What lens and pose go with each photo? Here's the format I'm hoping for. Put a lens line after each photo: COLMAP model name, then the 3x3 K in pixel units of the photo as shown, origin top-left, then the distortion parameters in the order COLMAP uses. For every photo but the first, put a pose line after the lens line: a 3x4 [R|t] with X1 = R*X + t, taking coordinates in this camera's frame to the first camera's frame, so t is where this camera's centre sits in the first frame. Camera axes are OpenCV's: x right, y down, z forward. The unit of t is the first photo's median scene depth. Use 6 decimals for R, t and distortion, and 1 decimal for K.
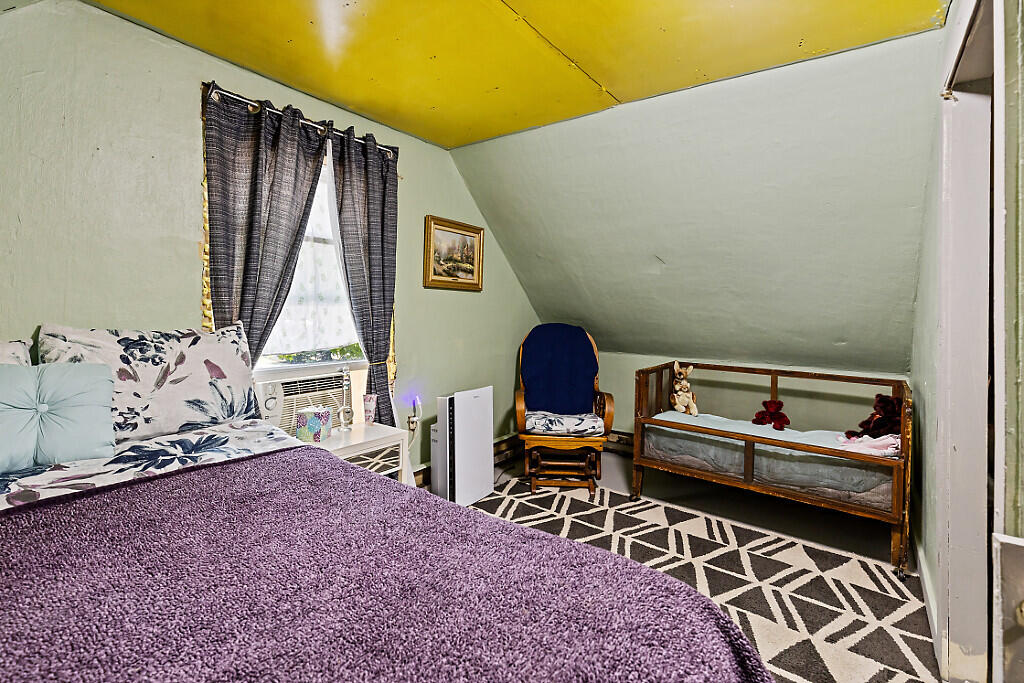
lens RADIAL K [[469.3, 0, 514.8], [0, 469.3, 306.2], [0, 0, 1]] dist [0.003963, -0.001577]
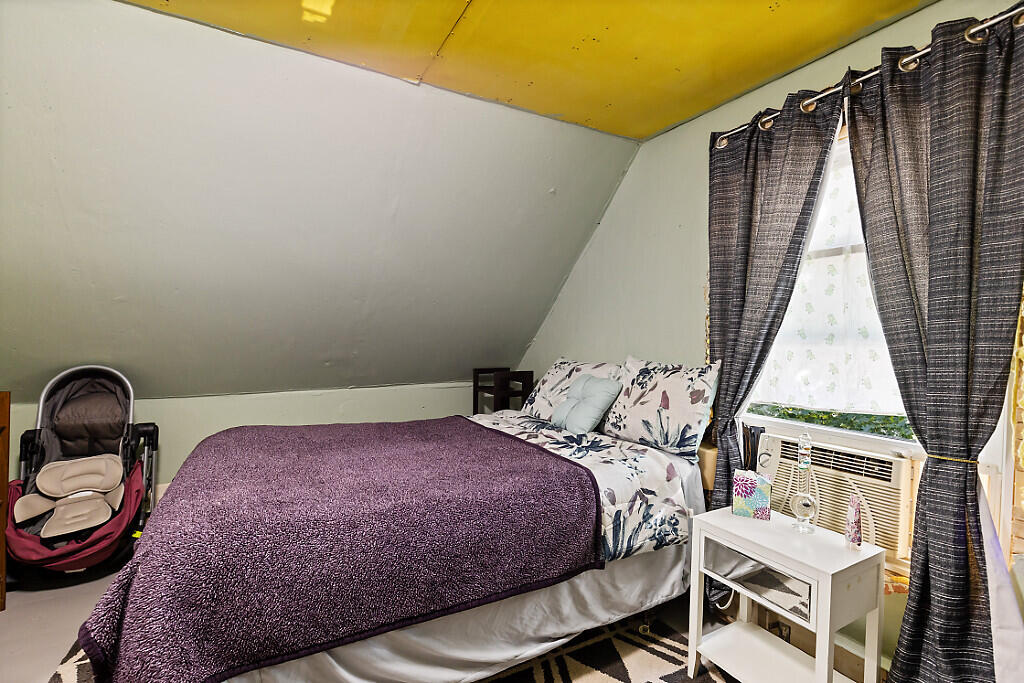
lens RADIAL K [[469.3, 0, 512.8], [0, 469.3, 336.8], [0, 0, 1]] dist [0.003963, -0.001577]
pose [[-0.431060, -0.020667, -0.902087, 0.408290], [-0.012451, 0.999779, -0.016956, 0.003769], [0.902237, 0.003923, -0.431222, 0.857783]]
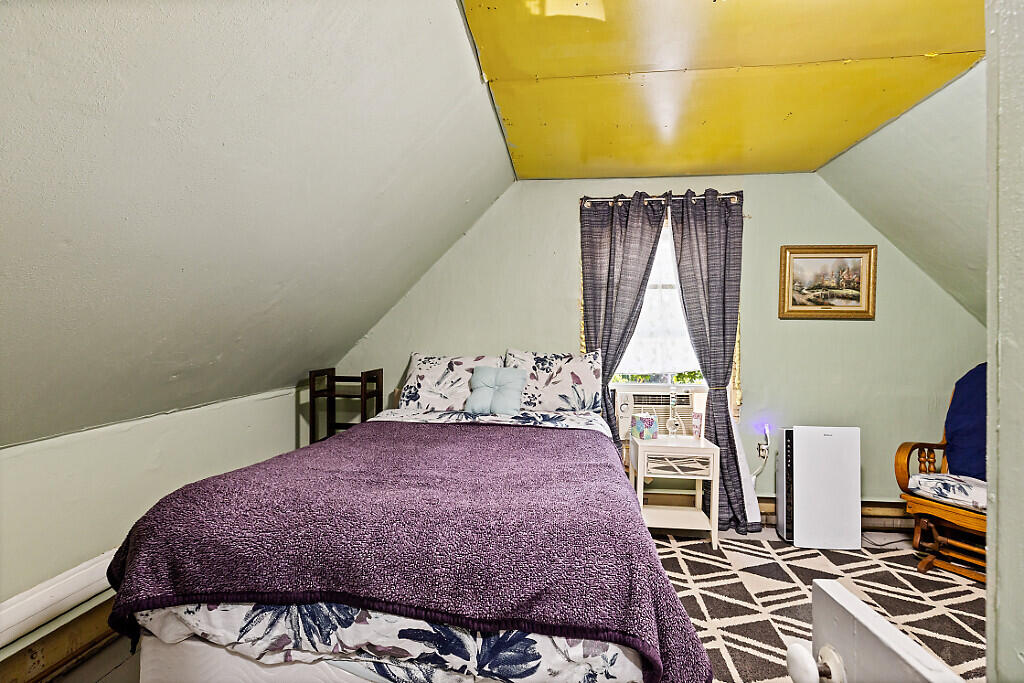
lens RADIAL K [[469.3, 0, 511.3], [0, 469.3, 337.5], [0, 0, 1]] dist [0.003963, -0.001577]
pose [[0.499754, -0.011095, -0.866096, 0.480140], [0.007657, 0.999935, -0.008392, 0.004653], [0.866133, -0.002437, 0.499807, 0.002199]]
